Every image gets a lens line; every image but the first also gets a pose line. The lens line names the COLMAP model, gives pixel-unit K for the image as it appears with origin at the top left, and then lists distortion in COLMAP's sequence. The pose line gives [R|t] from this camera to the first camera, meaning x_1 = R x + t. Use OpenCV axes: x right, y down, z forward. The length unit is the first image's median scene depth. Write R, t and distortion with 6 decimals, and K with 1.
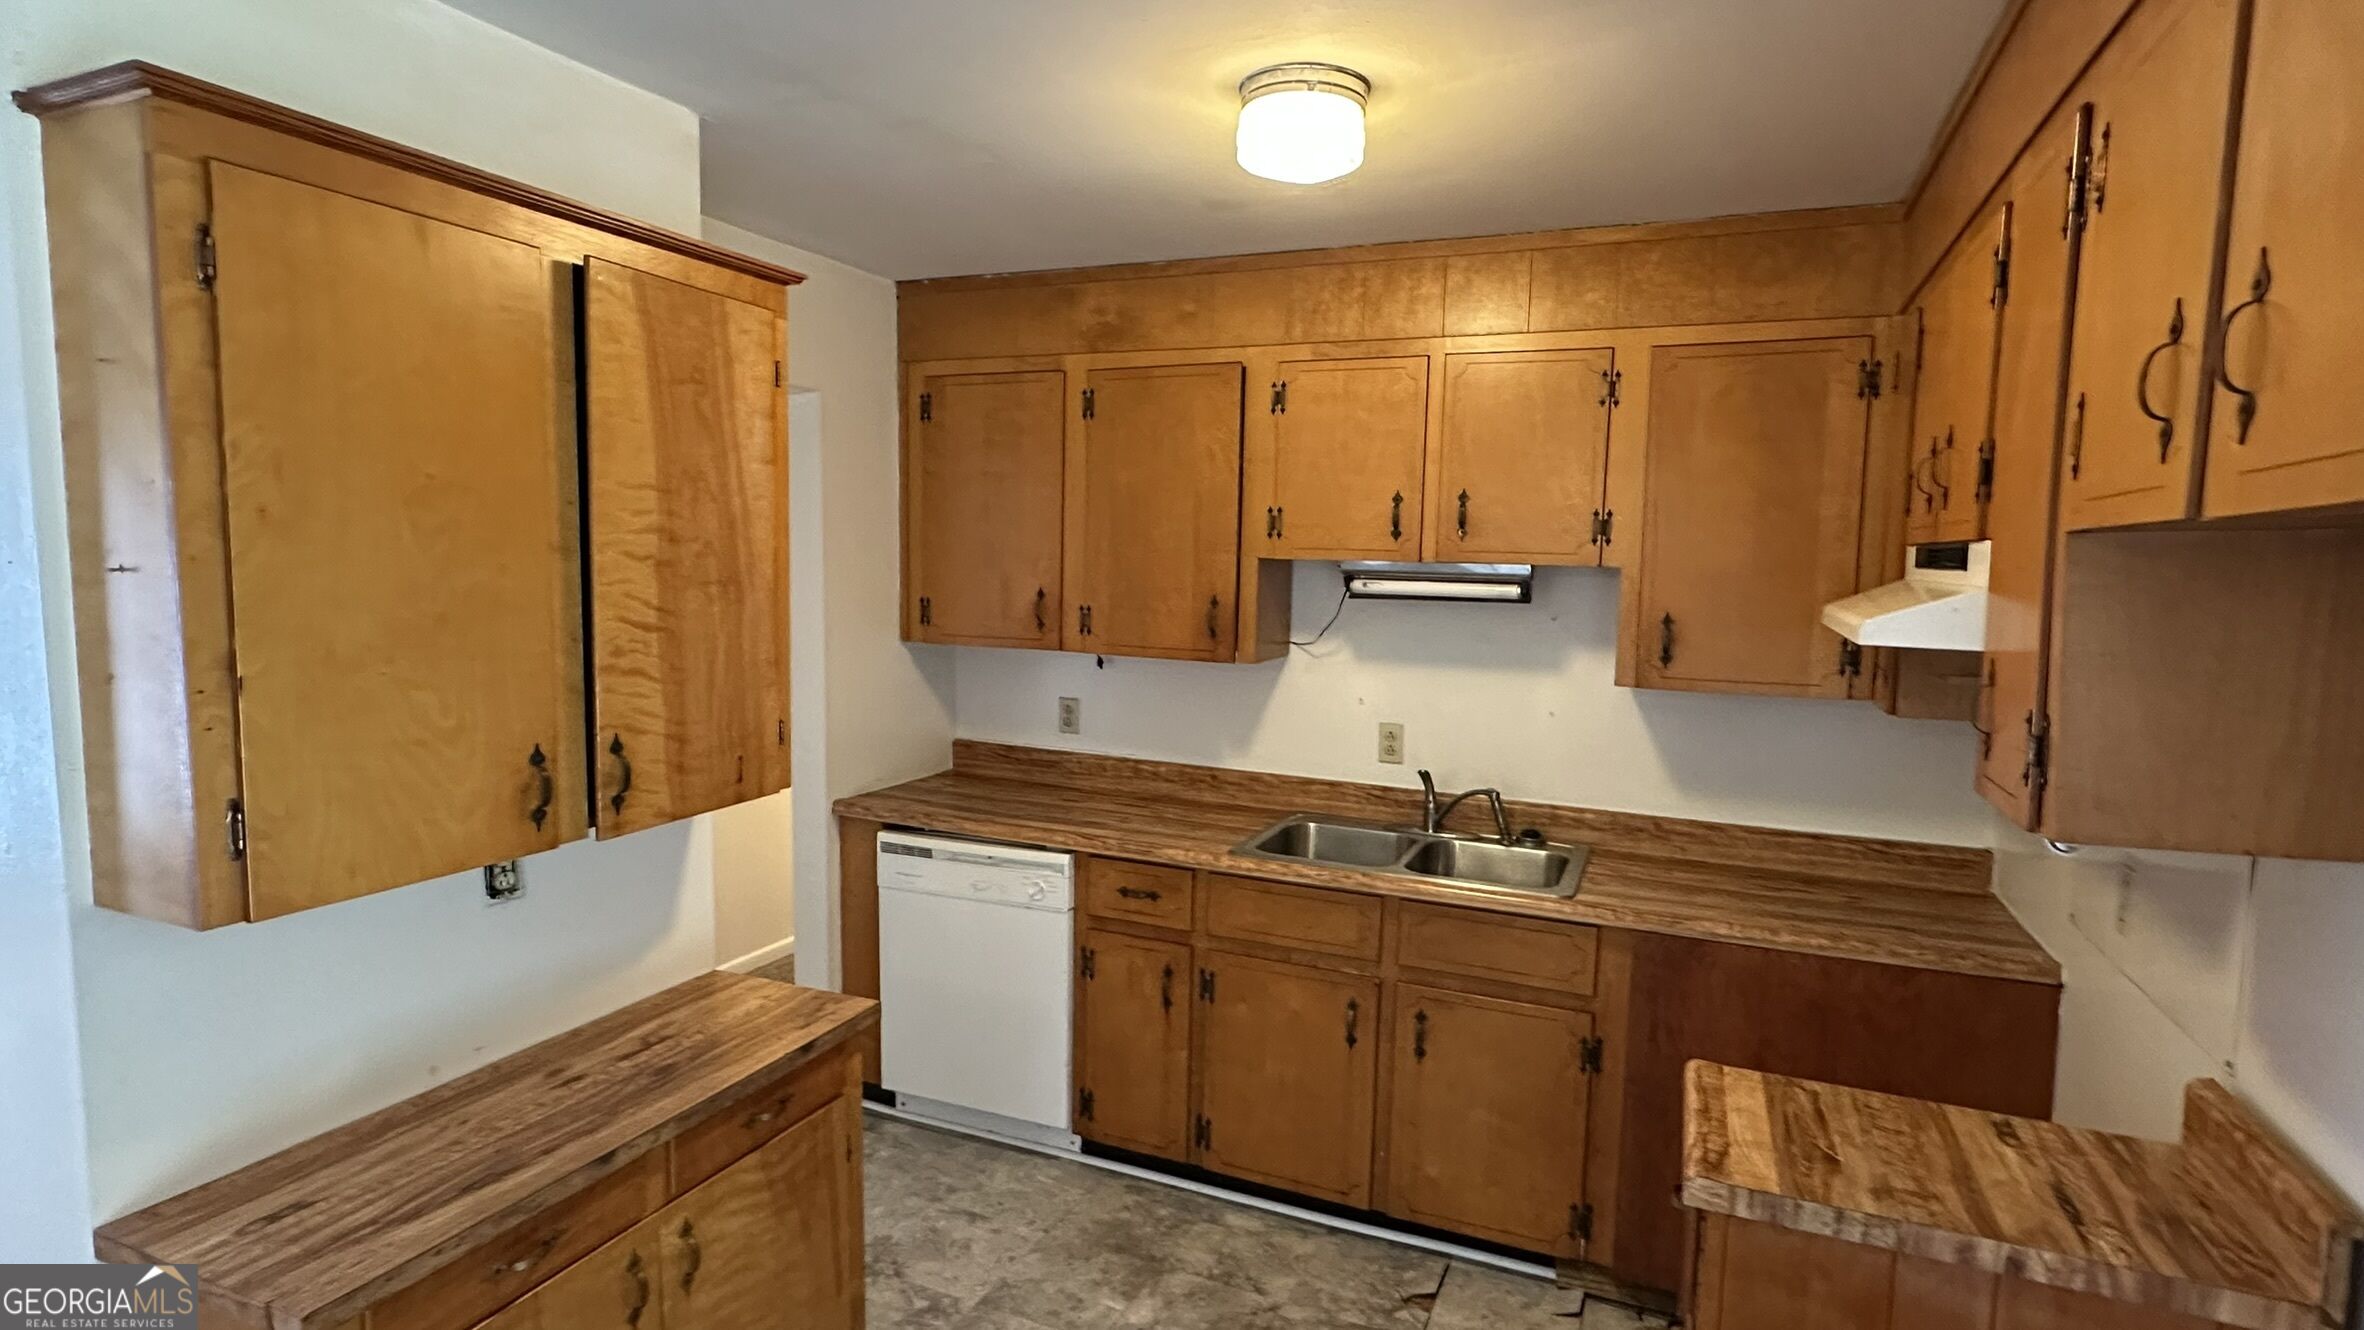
lens RADIAL K [[1222.0, 0, 1166.0], [0, 1222.0, 672.0], [0, 0, 1]] dist [-0.001125, 0.001146]
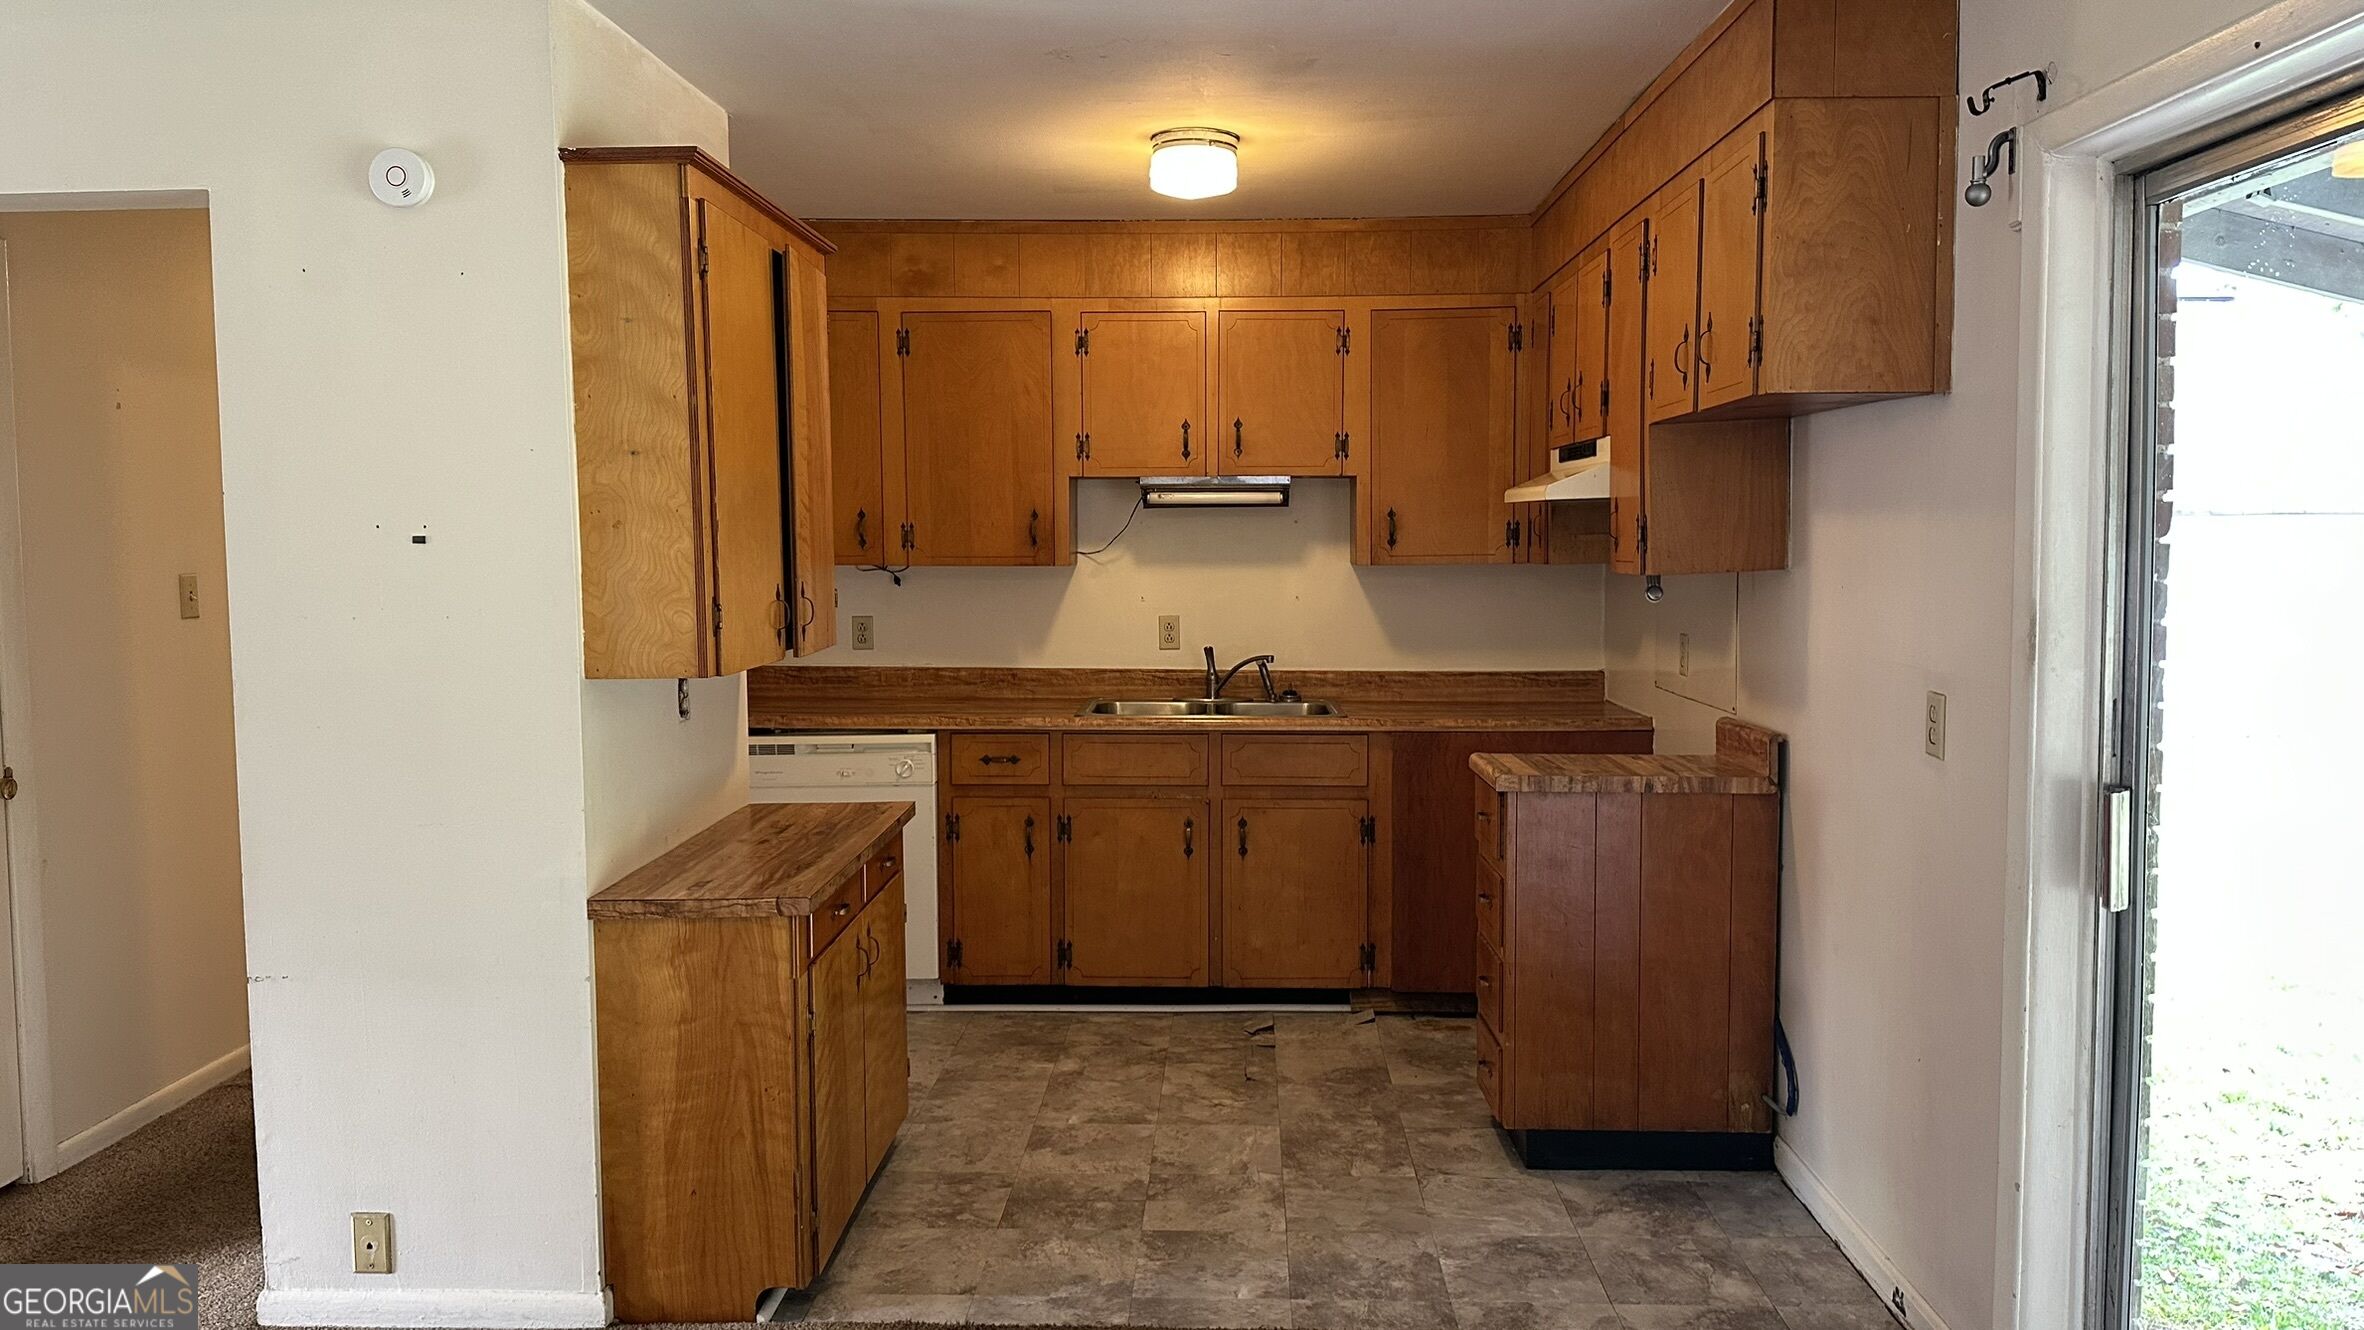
lens RADIAL K [[1682.1, 0, 1182.0], [0, 1682.1, 665.0], [0, 0, 1]] dist [0.166343, -0.189293]
pose [[0.925118, -0.055570, 0.375592, -0.488016], [0.061749, 0.998082, -0.004424, 0.112771], [-0.374626, 0.027285, 0.926775, -0.607310]]
